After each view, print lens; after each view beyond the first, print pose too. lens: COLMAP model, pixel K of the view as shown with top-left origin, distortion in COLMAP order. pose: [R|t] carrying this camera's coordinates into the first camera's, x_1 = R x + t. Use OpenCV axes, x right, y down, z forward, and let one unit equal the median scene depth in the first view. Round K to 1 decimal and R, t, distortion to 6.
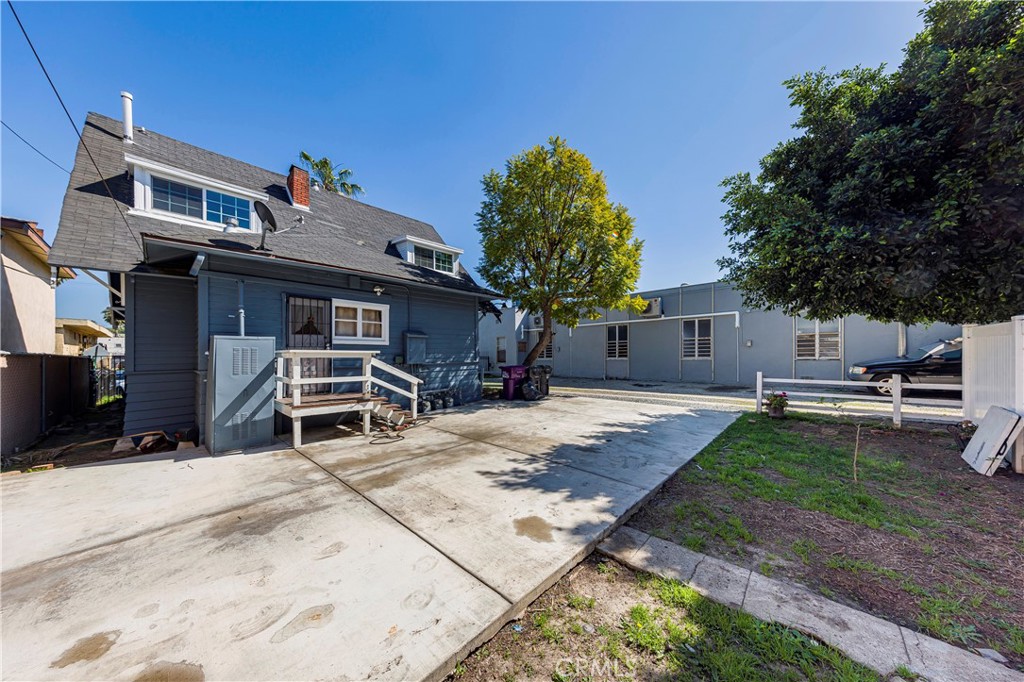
lens RADIAL K [[325.8, 0, 516.2], [0, 325.8, 353.6], [0, 0, 1]] dist [0.004341, -0.000069]
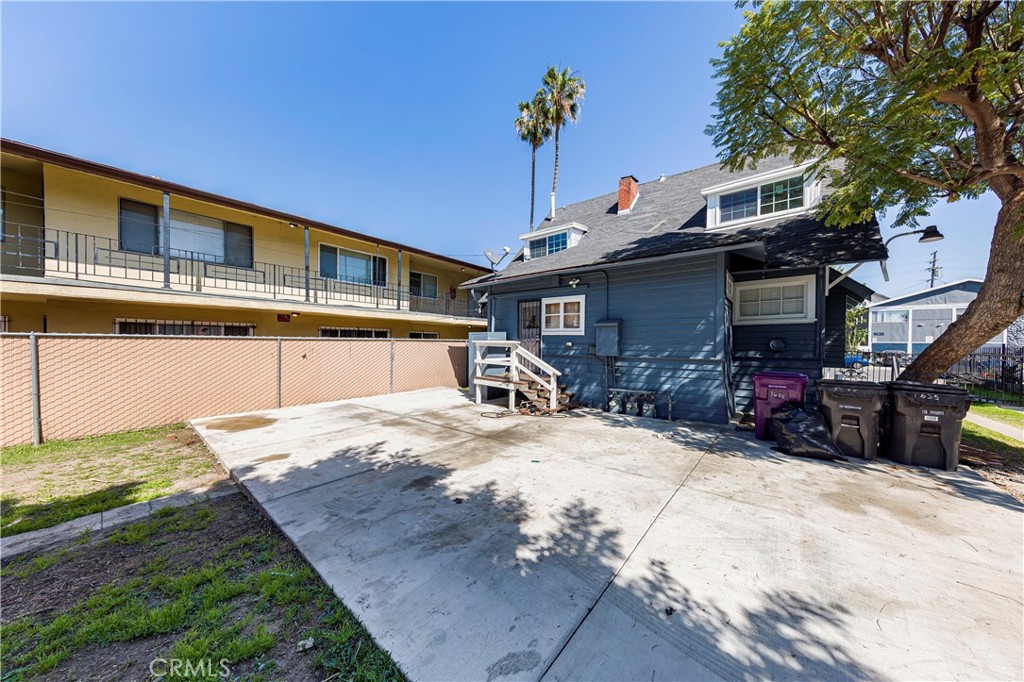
lens RADIAL K [[325.6, 0, 508.4], [0, 325.6, 338.8], [0, 0, 1]] dist [0.005710, -0.000174]
pose [[0.057562, 0.007753, -0.998312, 0.871900], [-0.004575, 0.999961, 0.007502, -0.031250], [0.998331, 0.004136, 0.057595, 1.050630]]
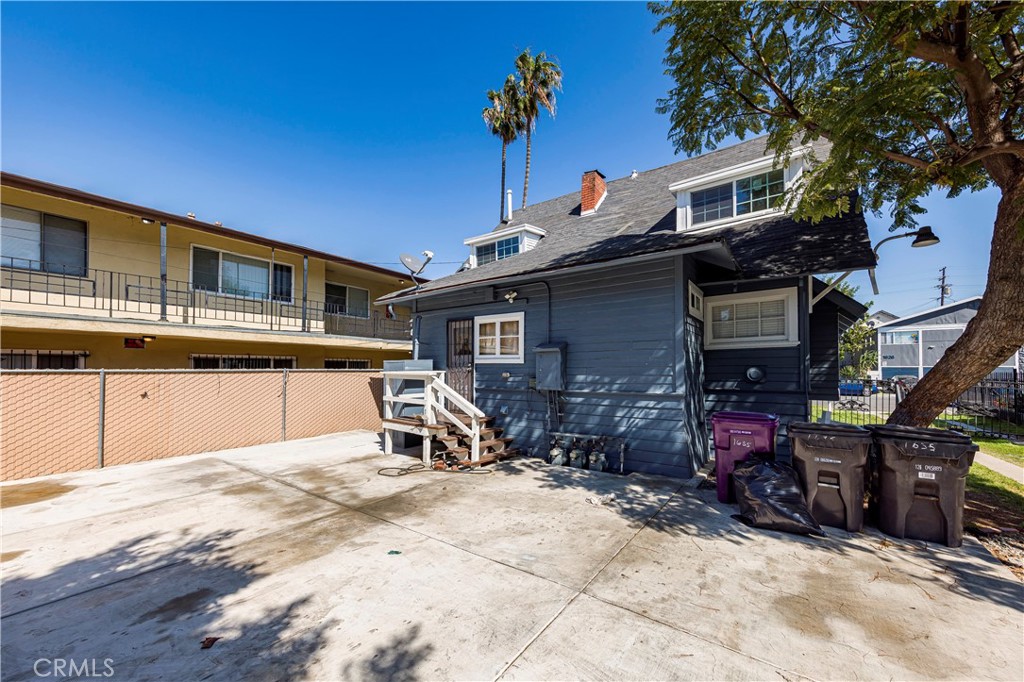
lens RADIAL K [[378.3, 0, 511.7], [0, 378.3, 355.1], [0, 0, 1]] dist [0.005351, 0.000004]
pose [[0.118302, -0.019161, -0.992793, 0.744570], [0.003025, 0.999816, -0.018936, -0.042838], [0.992973, -0.000763, 0.118338, 1.278482]]
